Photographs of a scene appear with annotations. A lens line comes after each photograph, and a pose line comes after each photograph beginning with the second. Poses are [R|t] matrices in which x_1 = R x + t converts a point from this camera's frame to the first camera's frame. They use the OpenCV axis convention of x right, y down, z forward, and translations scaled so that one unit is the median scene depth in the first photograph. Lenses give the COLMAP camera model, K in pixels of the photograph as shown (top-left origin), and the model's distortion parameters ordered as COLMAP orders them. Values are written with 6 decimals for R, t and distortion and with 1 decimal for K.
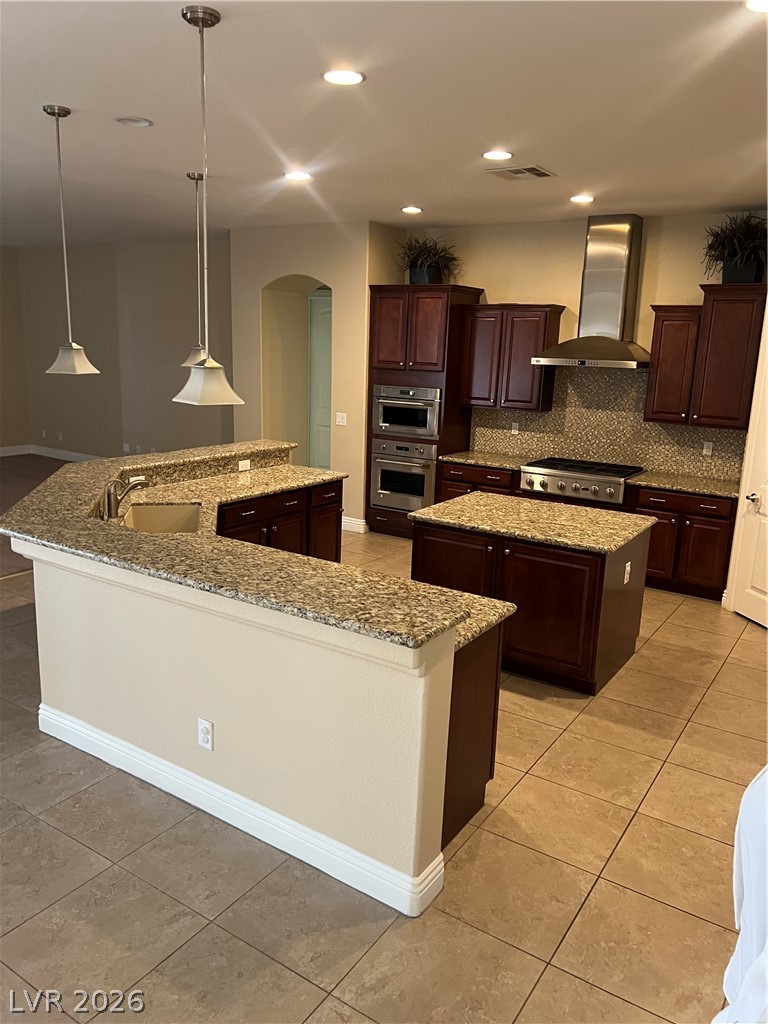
lens RADIAL K [[789.3, 0, 378.0], [0, 789.3, 516.9], [0, 0, 1]] dist [0.060462, -0.027819]
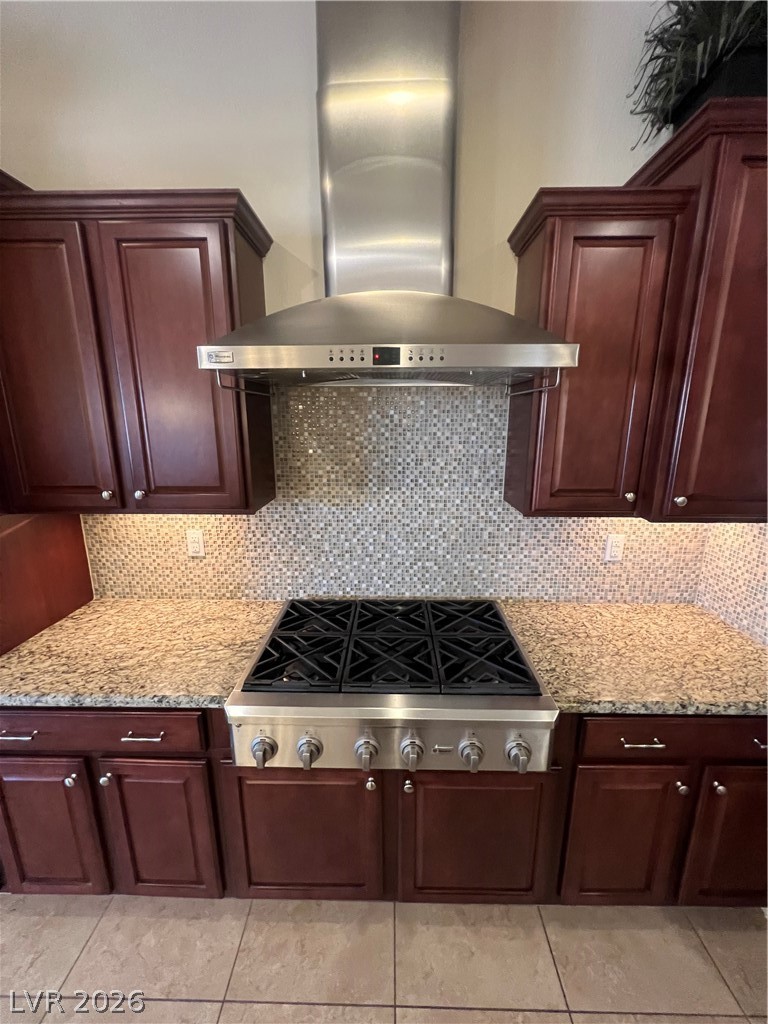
lens RADIAL K [[412.7, 0, 386.5], [0, 412.7, 513.4], [0, 0, 1]] dist [-0.004459, 0.000911]
pose [[0.845552, -0.159832, 0.509407, 0.174681], [0.148146, 0.986909, 0.063750, -0.148398], [-0.512927, 0.021563, 0.858161, 0.878506]]
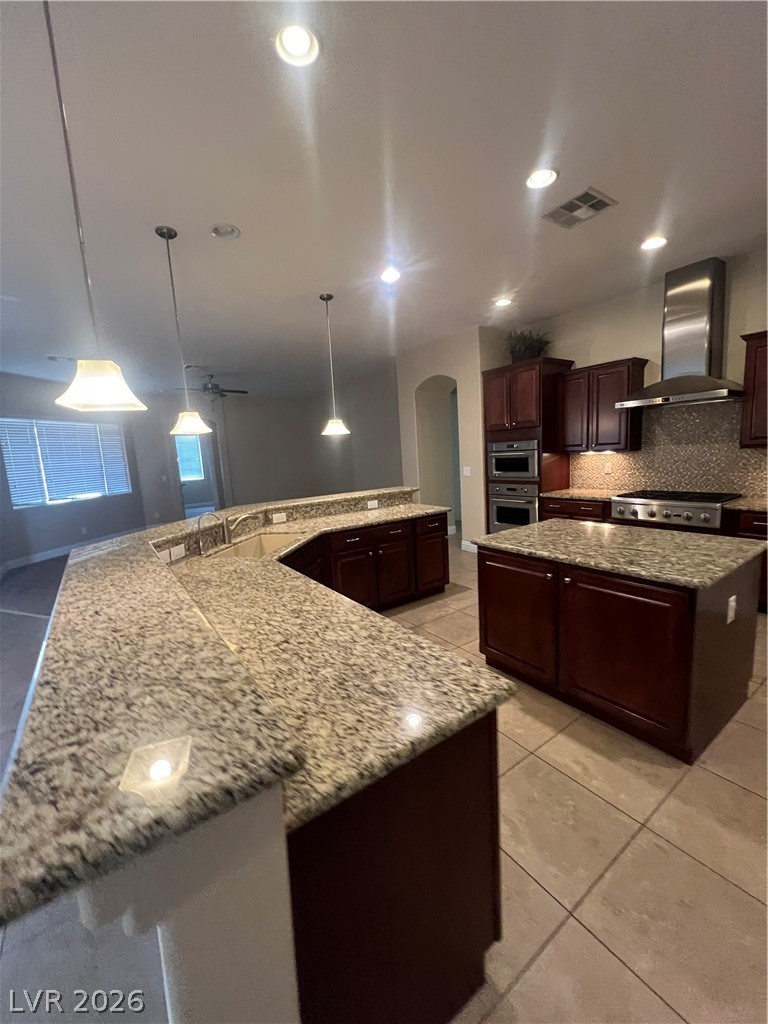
lens RADIAL K [[412.7, 0, 384.0], [0, 412.7, 512.2], [0, 0, 1]] dist [-0.004459, 0.000911]
pose [[0.925496, -0.031955, -0.377406, 0.107471], [0.004202, 0.997240, -0.074133, 0.000243], [0.378733, 0.067024, 0.923076, 0.344014]]
